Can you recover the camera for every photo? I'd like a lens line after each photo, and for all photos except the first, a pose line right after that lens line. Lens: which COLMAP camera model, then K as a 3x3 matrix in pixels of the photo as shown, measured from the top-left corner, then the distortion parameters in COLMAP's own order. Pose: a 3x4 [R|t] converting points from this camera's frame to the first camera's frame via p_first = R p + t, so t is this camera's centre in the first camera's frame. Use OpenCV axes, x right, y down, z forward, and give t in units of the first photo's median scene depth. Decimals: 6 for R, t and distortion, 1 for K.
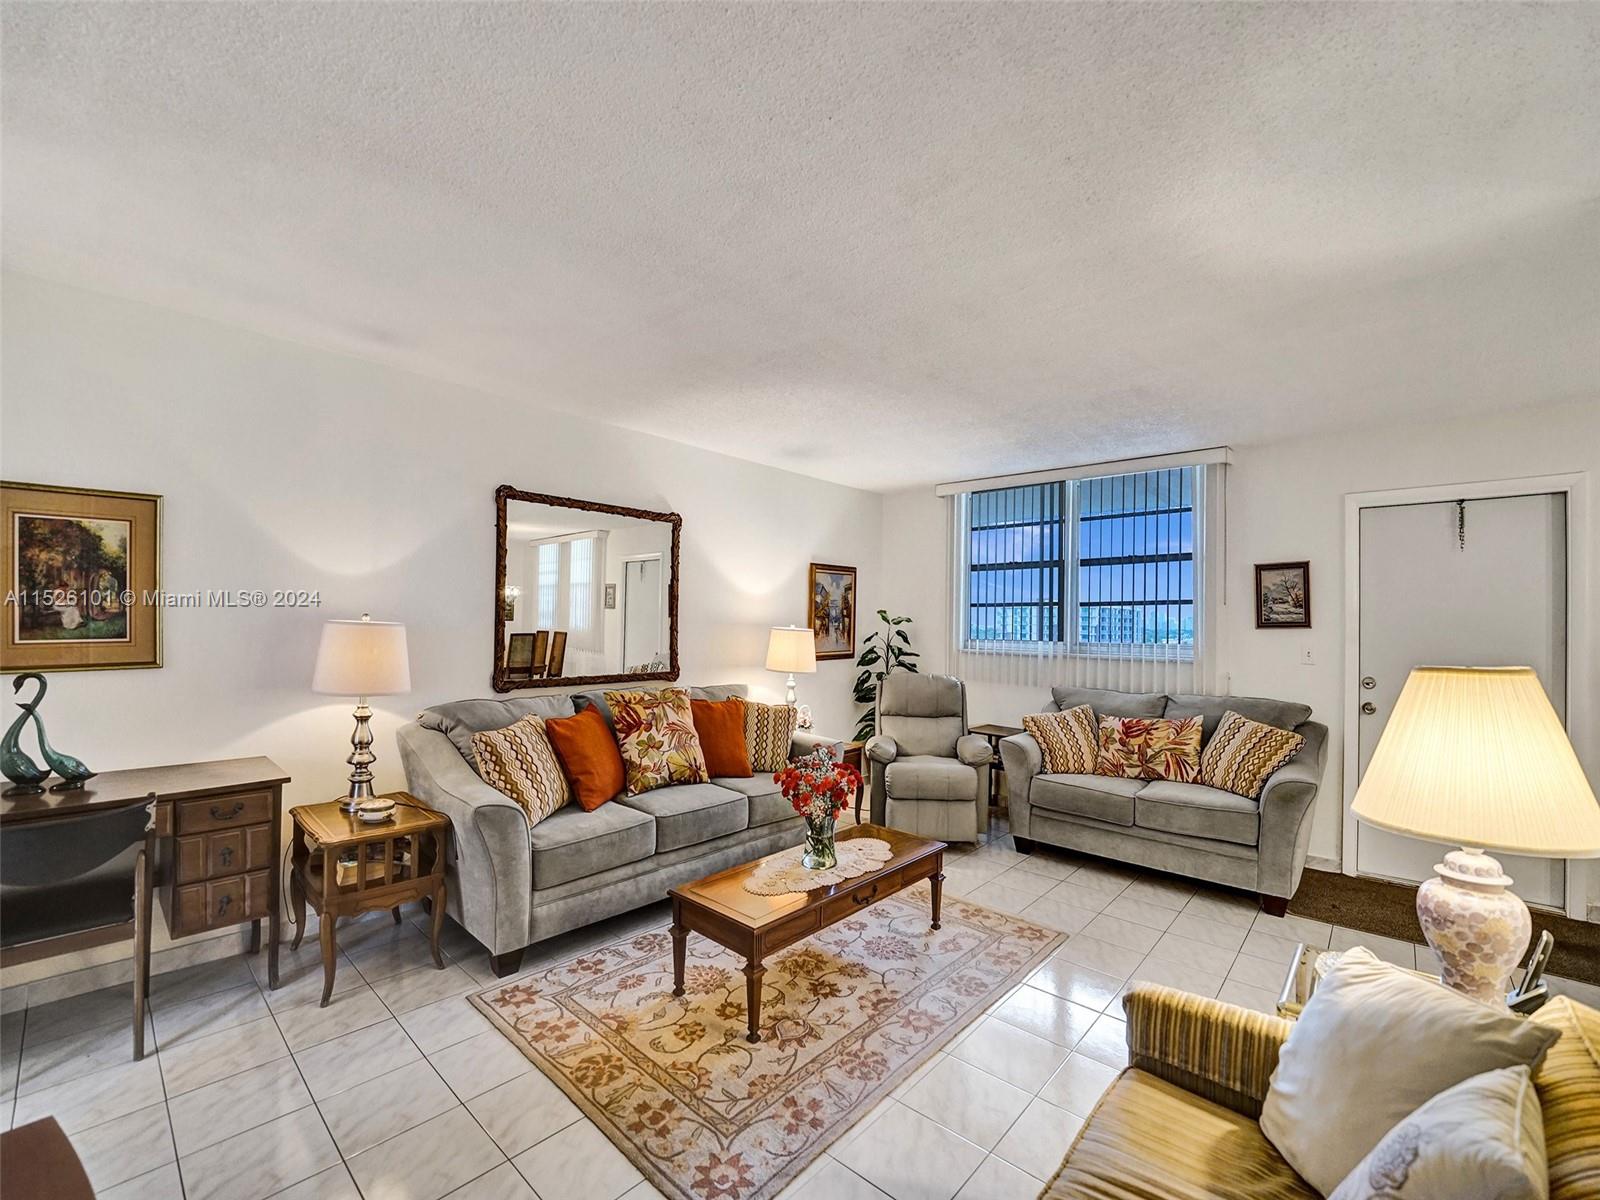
lens RADIAL K [[666.5, 0, 800.4], [0, 666.5, 614.9], [0, 0, 1]] dist [-0.025465, 0.000388]
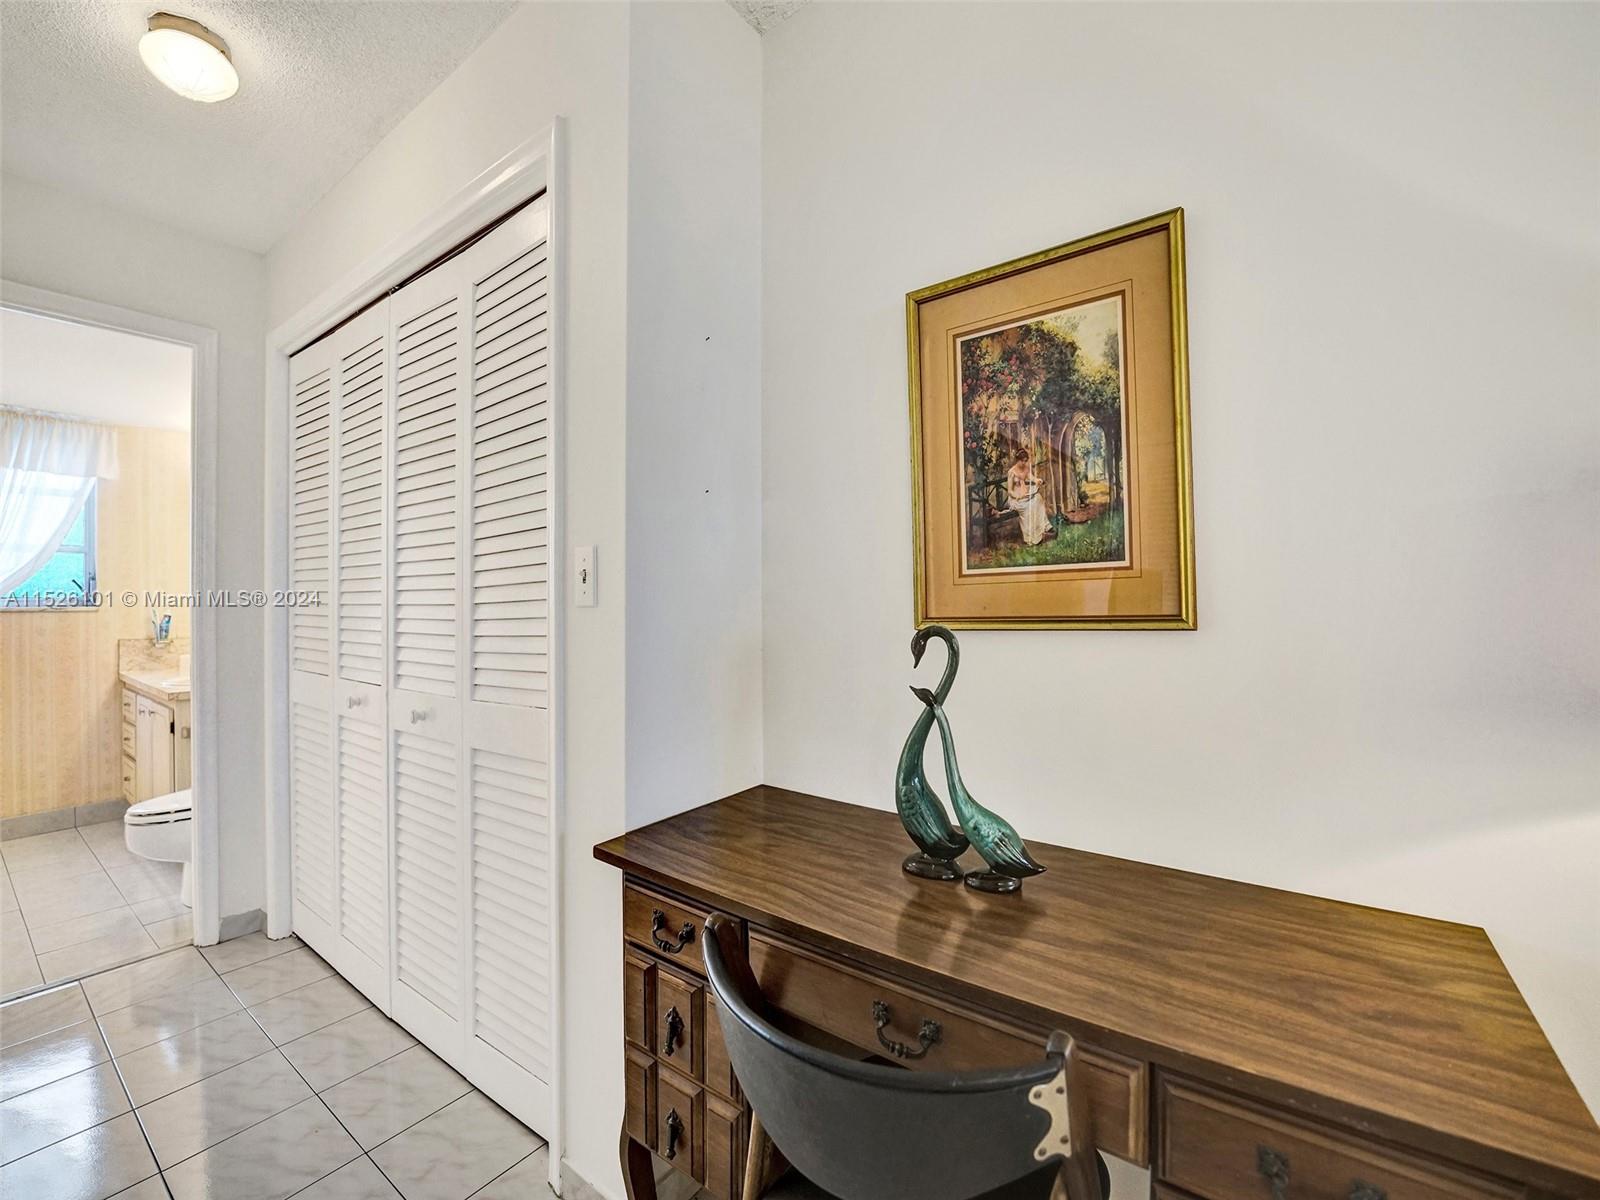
lens RADIAL K [[672.1, 0, 813.9], [0, 672.1, 616.2], [0, 0, 1]] dist [-0.024793, 0.000882]
pose [[0.111631, -0.011136, -0.993687, -0.431724], [0.018966, 0.999779, -0.009073, 0.052379], [0.993569, -0.017833, 0.111817, 0.520156]]
